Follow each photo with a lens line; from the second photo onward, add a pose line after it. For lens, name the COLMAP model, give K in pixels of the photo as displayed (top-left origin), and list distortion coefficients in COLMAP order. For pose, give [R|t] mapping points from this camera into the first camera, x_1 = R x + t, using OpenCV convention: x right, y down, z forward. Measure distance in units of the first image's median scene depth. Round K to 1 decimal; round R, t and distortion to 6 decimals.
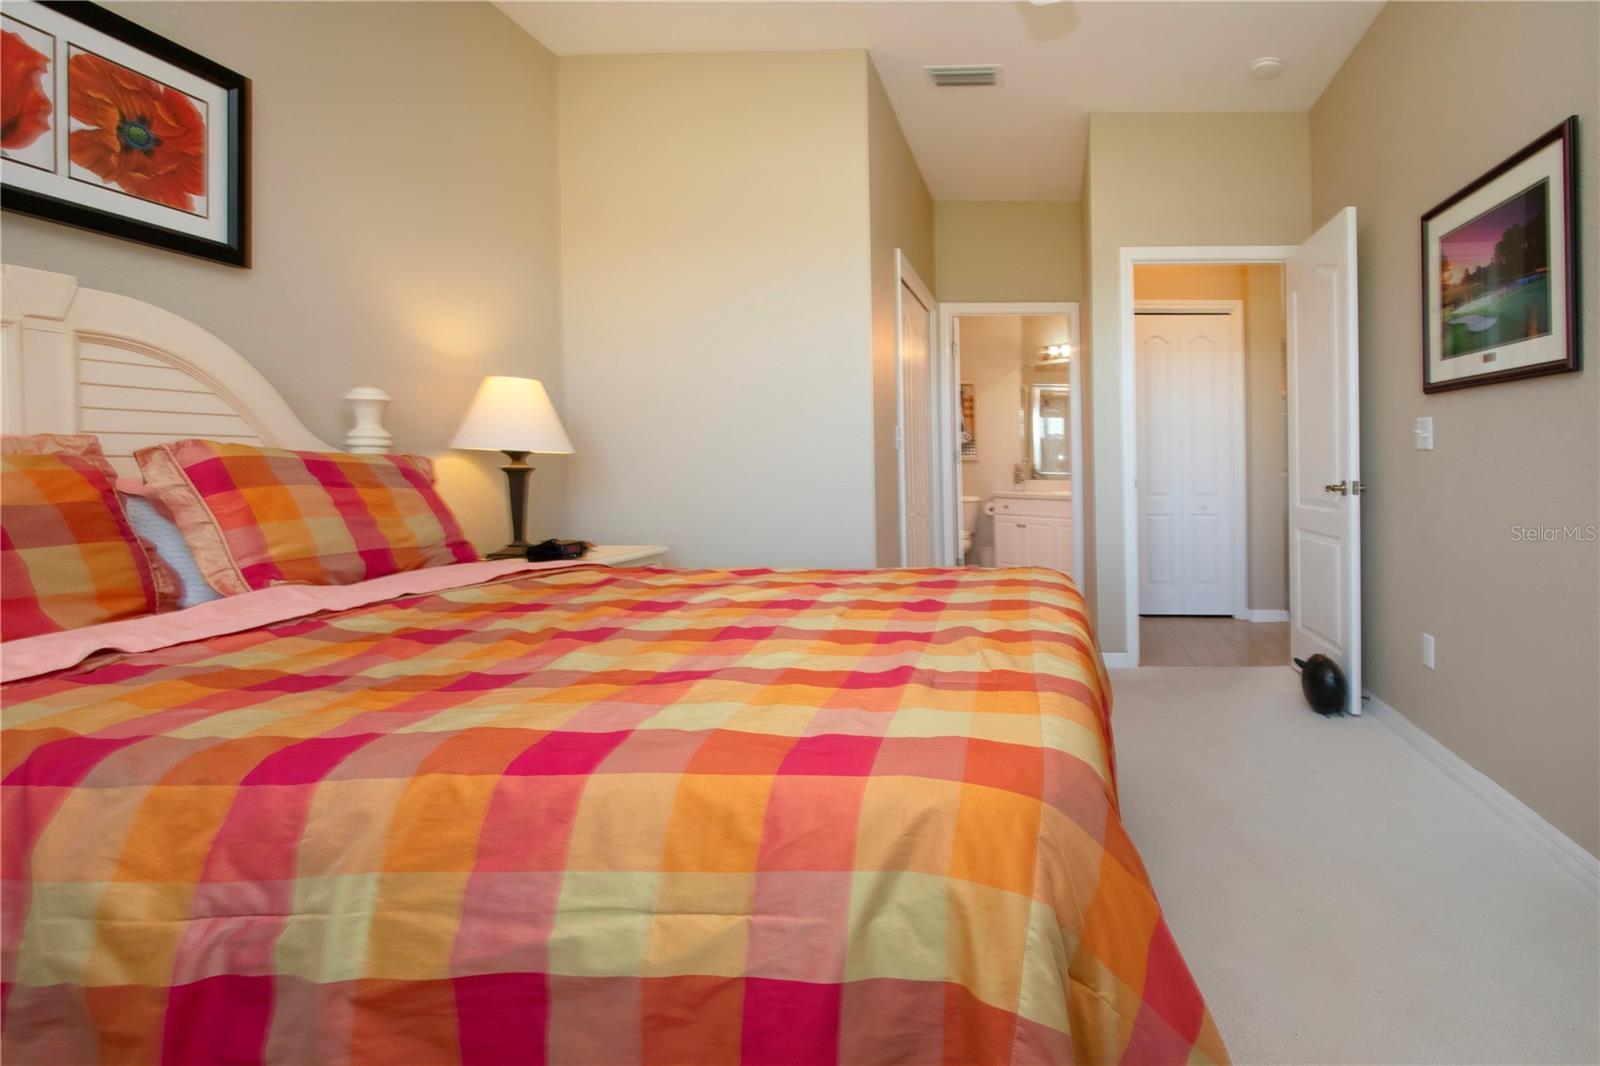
lens RADIAL K [[808.0, 0, 1028.4], [0, 808.0, 479.9], [0, 0, 1]] dist [-0.003575, 0.000231]
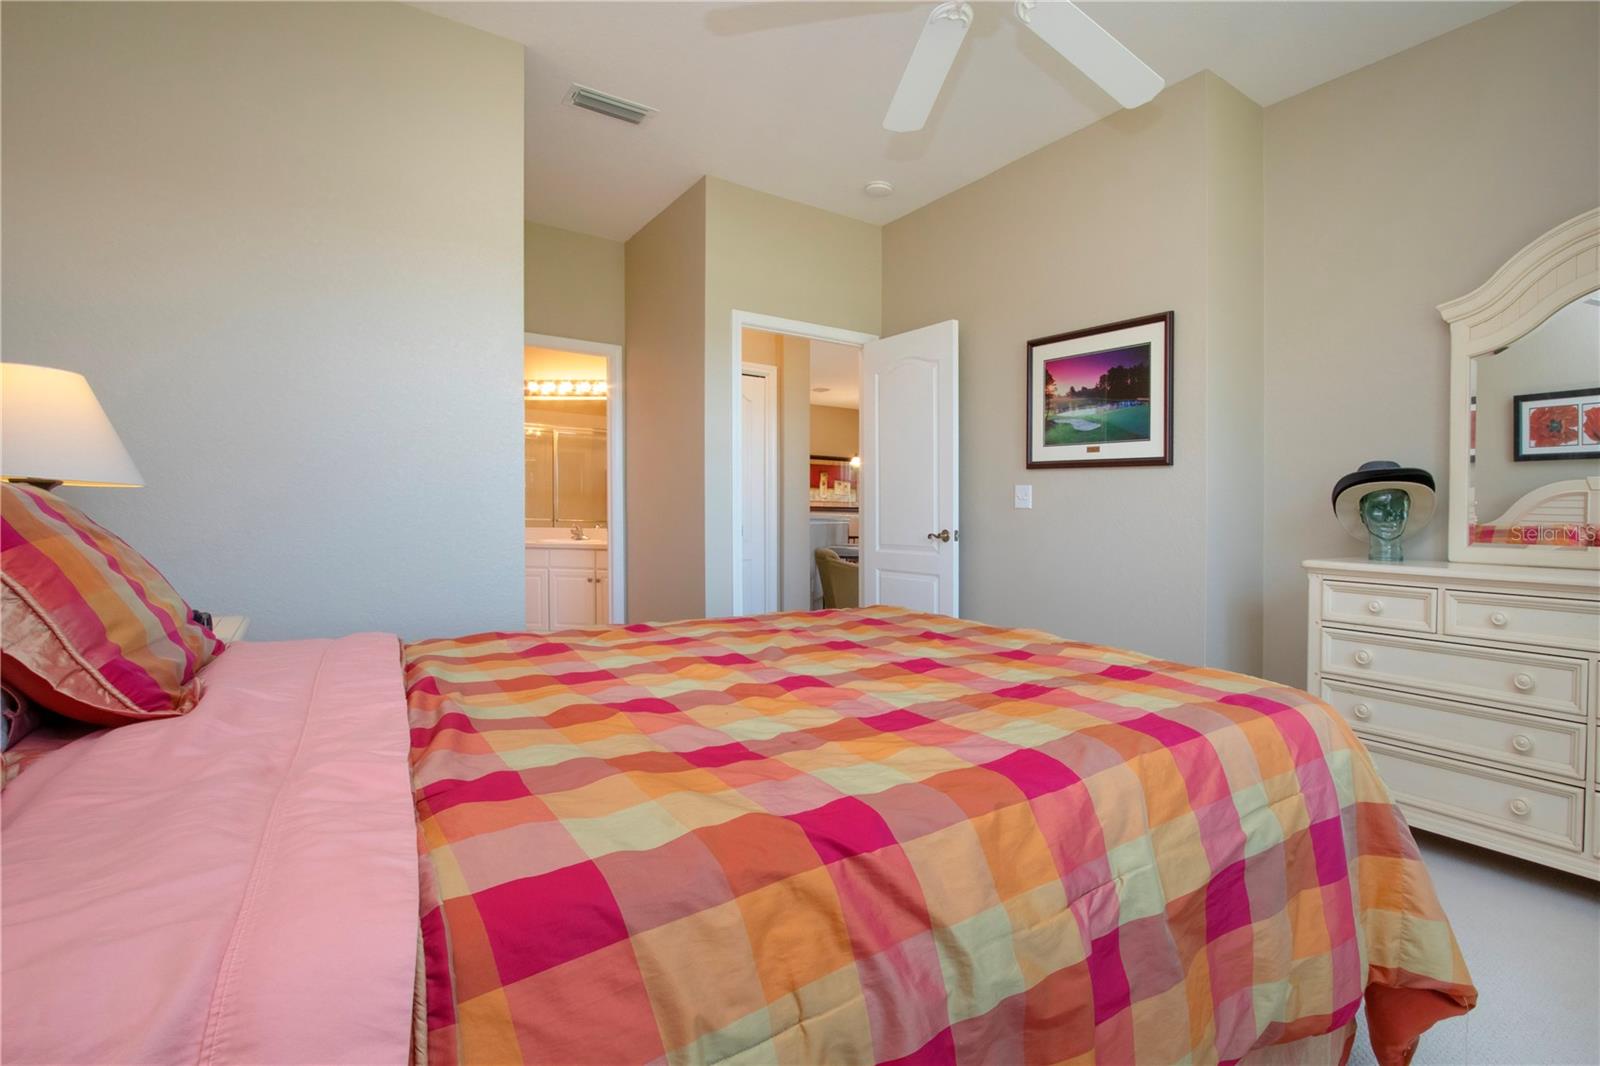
lens RADIAL K [[786.5, 0, 929.5], [0, 786.5, 528.0], [0, 0, 1]] dist [-0.001440, -0.000033]
pose [[0.767219, 0.000925, 0.641384, -0.524637], [-0.003235, 0.999992, 0.002427, -0.006396], [-0.641377, -0.003937, 0.767216, 0.060368]]
